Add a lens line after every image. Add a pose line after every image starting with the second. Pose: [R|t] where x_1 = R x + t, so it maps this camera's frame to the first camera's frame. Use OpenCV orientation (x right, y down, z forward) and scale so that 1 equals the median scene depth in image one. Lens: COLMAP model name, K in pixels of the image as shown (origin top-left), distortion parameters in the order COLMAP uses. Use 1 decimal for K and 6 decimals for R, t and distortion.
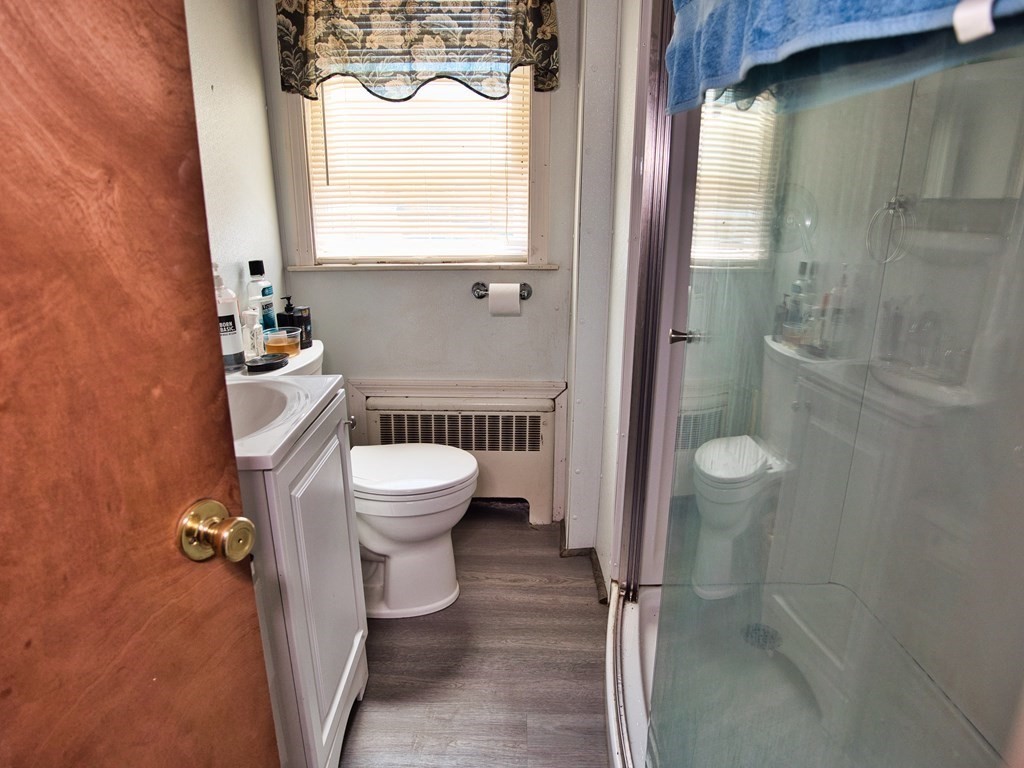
lens RADIAL K [[621.5, 0, 512.0], [0, 621.5, 384.0], [0, 0, 1]] dist [-0.086044, 0.046089]
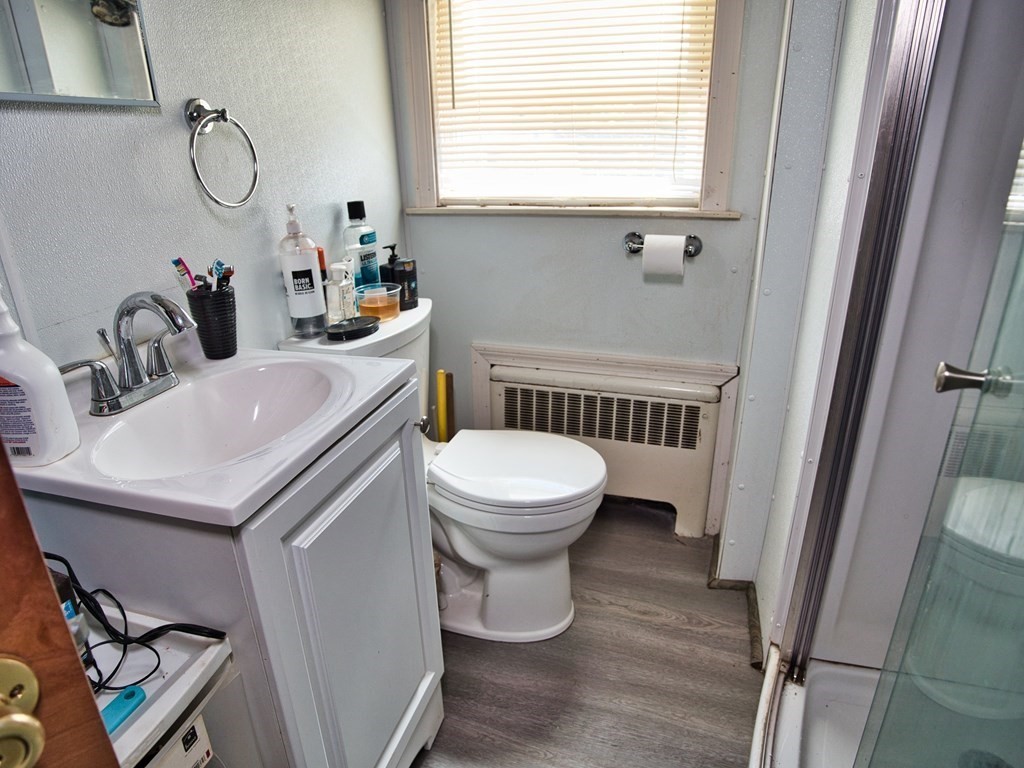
lens RADIAL K [[621.5, 0, 512.0], [0, 621.5, 384.0], [0, 0, 1]] dist [-0.086044, 0.046089]
pose [[0.958899, 0.086596, -0.270209, 0.027722], [-0.061309, 0.993029, 0.100673, -0.044705], [0.277043, -0.079969, 0.957524, 0.204789]]
